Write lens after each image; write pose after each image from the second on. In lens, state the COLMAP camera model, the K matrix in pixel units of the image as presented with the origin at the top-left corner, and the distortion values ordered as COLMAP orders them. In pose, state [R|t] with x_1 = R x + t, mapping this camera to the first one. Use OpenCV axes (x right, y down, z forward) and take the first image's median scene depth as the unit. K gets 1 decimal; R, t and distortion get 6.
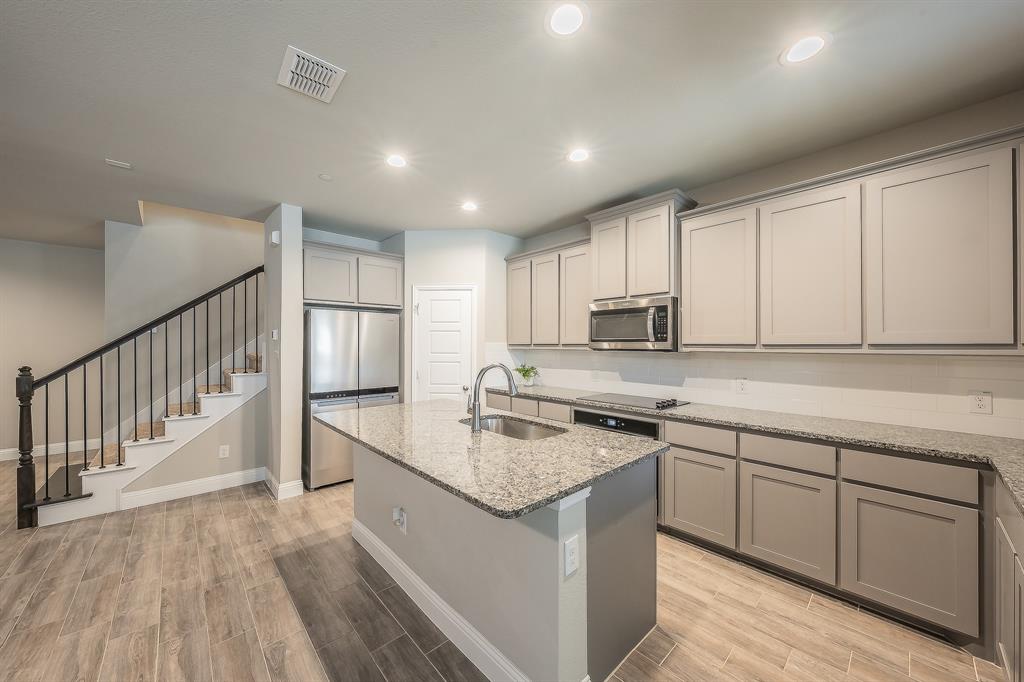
lens RADIAL K [[368.9, 0, 512.0], [0, 368.9, 341.0], [0, 0, 1]] dist [-0.000073, 0.000015]
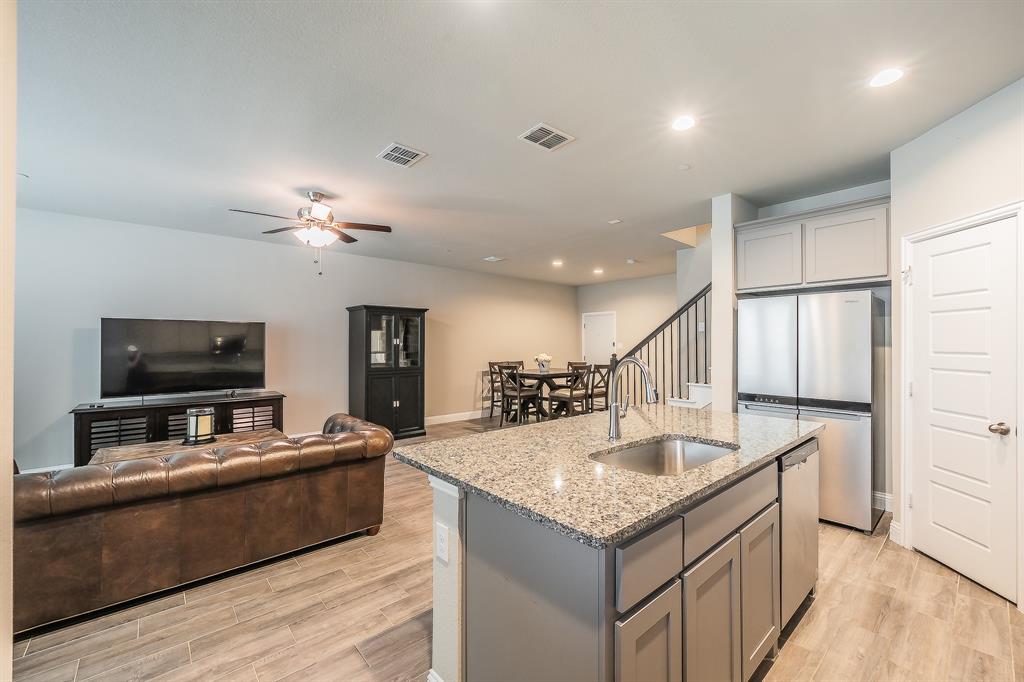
lens RADIAL K [[414.4, 0, 512.0], [0, 414.4, 341.0], [0, 0, 1]] dist [0.000341, 0.000013]
pose [[-0.025180, -0.006042, -0.999665, 0.565256], [0.008334, 0.999946, -0.006253, 0.018505], [0.999648, -0.008488, -0.025128, 0.533668]]
